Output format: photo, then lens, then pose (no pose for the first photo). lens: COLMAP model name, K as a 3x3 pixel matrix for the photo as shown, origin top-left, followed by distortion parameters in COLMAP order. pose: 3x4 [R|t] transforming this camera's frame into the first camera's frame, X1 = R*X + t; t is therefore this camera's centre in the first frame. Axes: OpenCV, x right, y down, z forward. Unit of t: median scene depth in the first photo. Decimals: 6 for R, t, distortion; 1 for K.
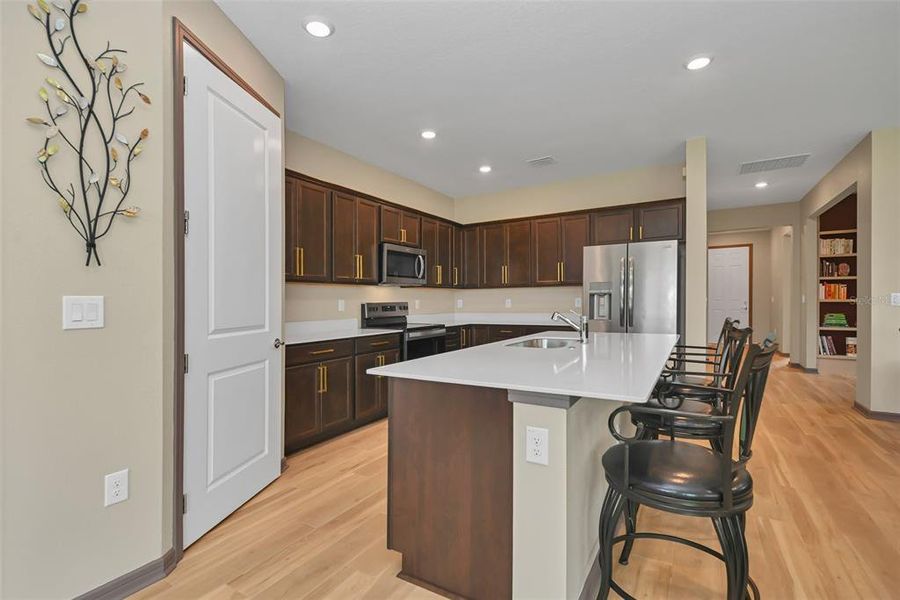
lens RADIAL K [[409.5, 0, 455.1], [0, 409.5, 300.8], [0, 0, 1]] dist [-0.007310, -0.002421]
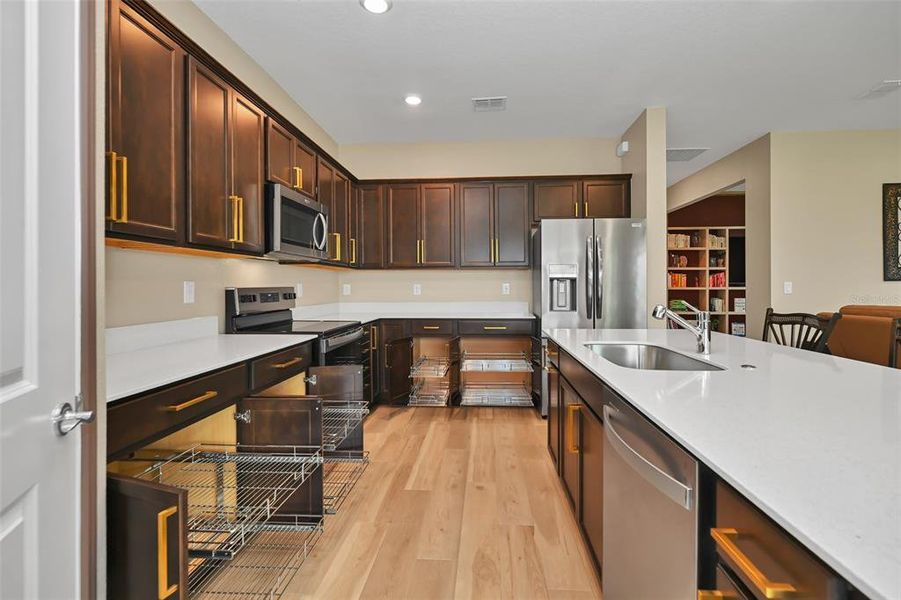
lens RADIAL K [[410.0, 0, 455.5], [0, 410.0, 285.6], [0, 0, 1]] dist [-0.007310, -0.002421]
pose [[0.896113, 0.008993, 0.443734, -0.200748], [-0.007942, 0.999960, -0.004228, 0.001937], [-0.443754, 0.000265, 0.896149, 0.371285]]
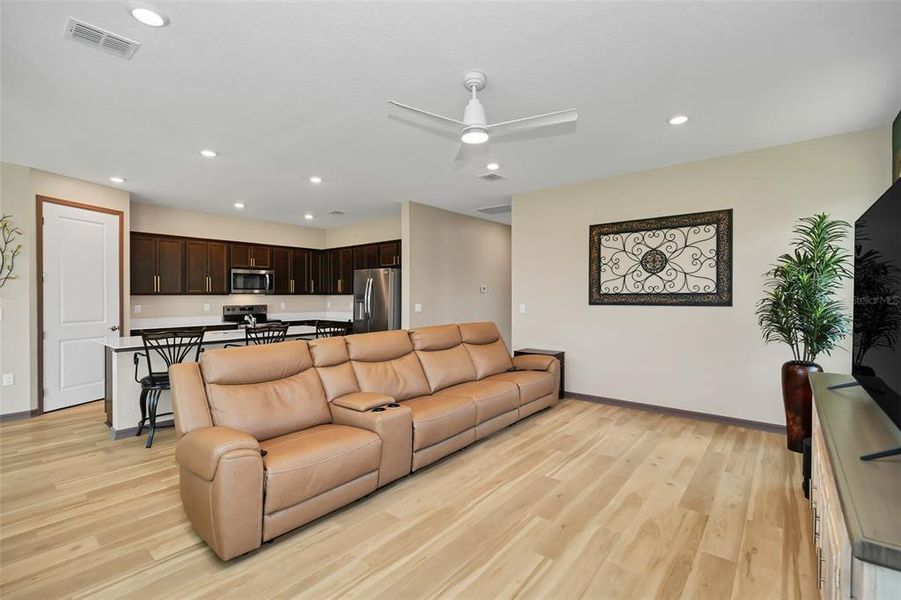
lens RADIAL K [[410.0, 0, 456.0], [0, 410.0, 296.9], [0, 0, 1]] dist [-0.007310, -0.002421]
pose [[0.987164, 0.009611, -0.159420, 0.943789], [-0.008407, 0.999931, 0.008226, -0.050686], [0.159488, -0.006780, 0.987177, -0.438020]]
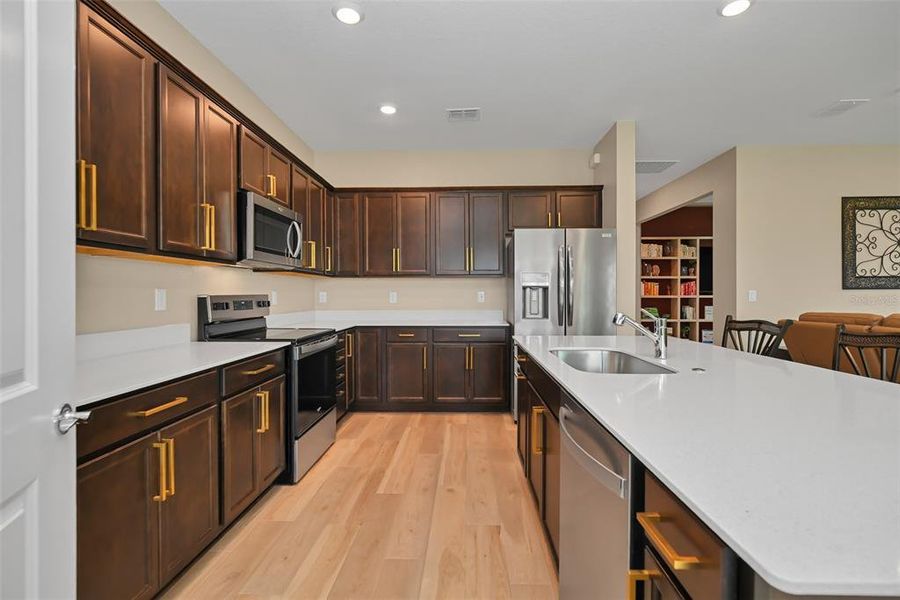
lens RADIAL K [[409.5, 0, 448.4], [0, 409.5, 295.6], [0, 0, 1]] dist [-0.007310, -0.002421]
pose [[0.882077, 0.008019, 0.471037, -0.195009], [-0.008807, 0.999961, -0.000531, 0.002790], [-0.471023, -0.003680, 0.882113, 0.355837]]
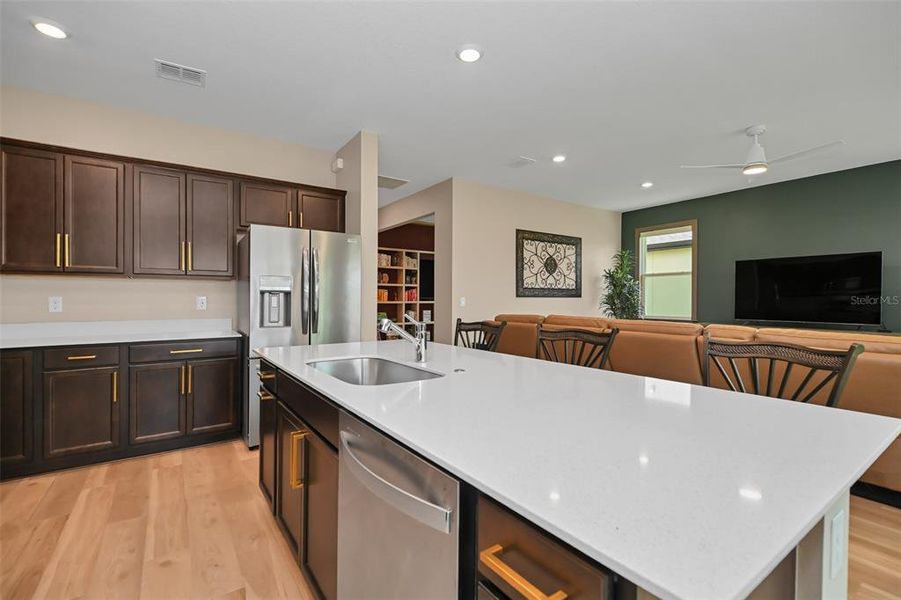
lens RADIAL K [[410.0, 0, 451.6], [0, 410.0, 296.2], [0, 0, 1]] dist [-0.007310, -0.002421]
pose [[0.416710, 0.021185, 0.908793, -0.186829], [-0.008758, 0.999776, -0.019291, 0.002888], [-0.908997, 0.000080, 0.416802, 0.409982]]
